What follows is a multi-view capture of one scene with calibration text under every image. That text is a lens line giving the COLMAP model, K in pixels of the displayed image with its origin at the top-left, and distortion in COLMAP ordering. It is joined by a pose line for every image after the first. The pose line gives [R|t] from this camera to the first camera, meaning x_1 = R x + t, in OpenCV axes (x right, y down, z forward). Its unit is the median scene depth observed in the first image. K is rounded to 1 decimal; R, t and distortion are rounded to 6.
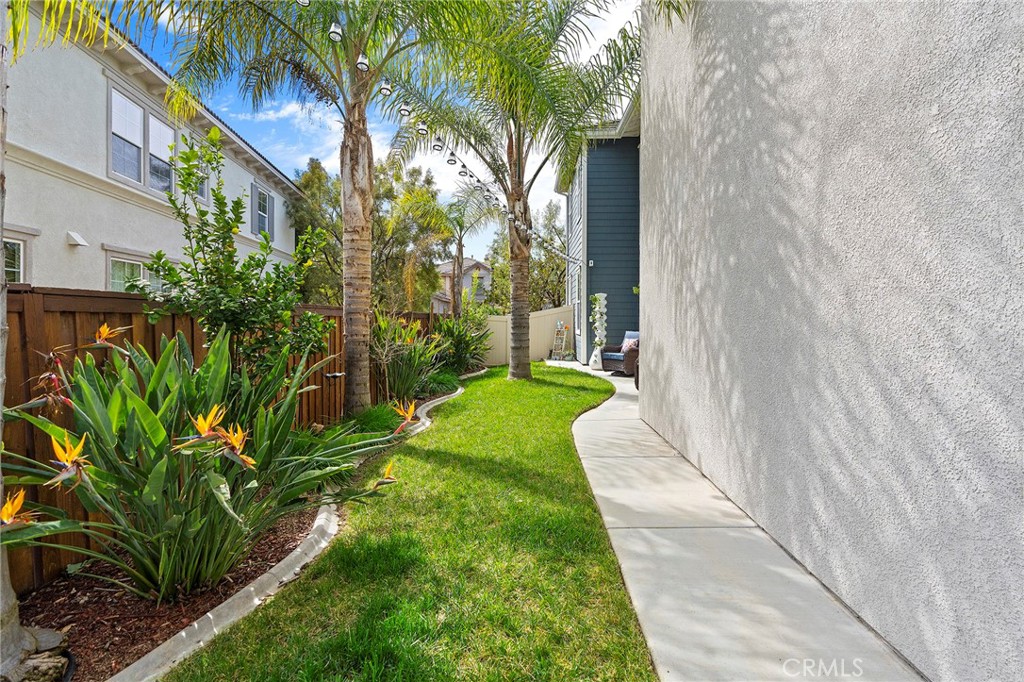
lens RADIAL K [[457.5, 0, 514.3], [0, 457.5, 334.4], [0, 0, 1]] dist [-0.002662, -0.000239]
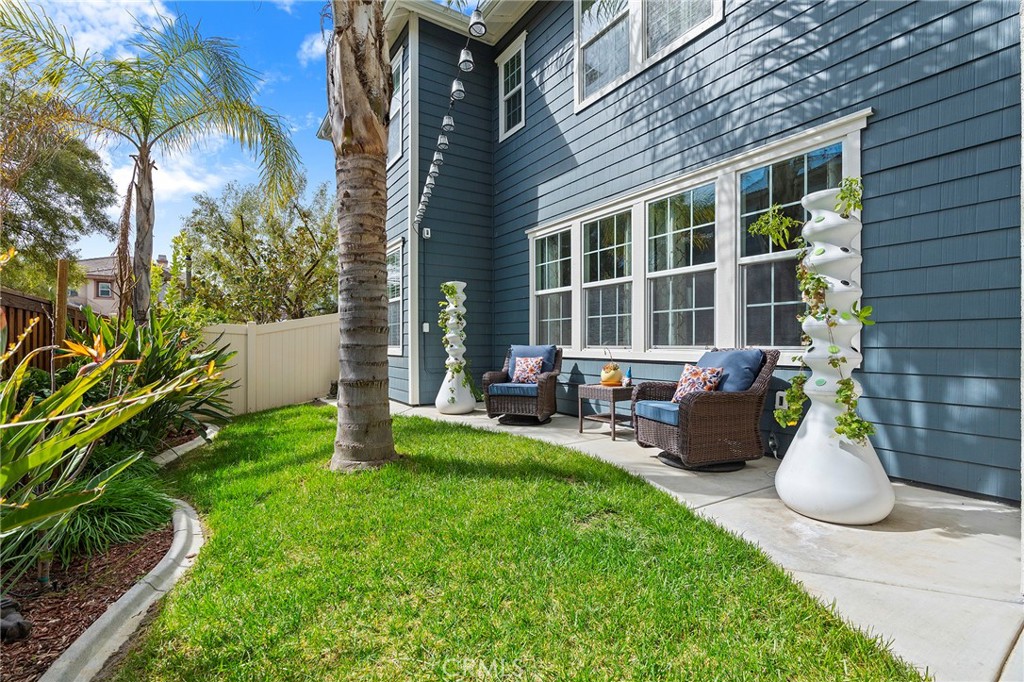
lens RADIAL K [[471.0, 0, 511.8], [0, 471.0, 351.8], [0, 0, 1]] dist [0.000113, 0.000120]
pose [[0.831991, -0.009272, 0.554712, -0.084845], [0.019131, 0.999745, -0.011984, 0.007977], [-0.554459, 0.020583, 0.831956, 0.461208]]
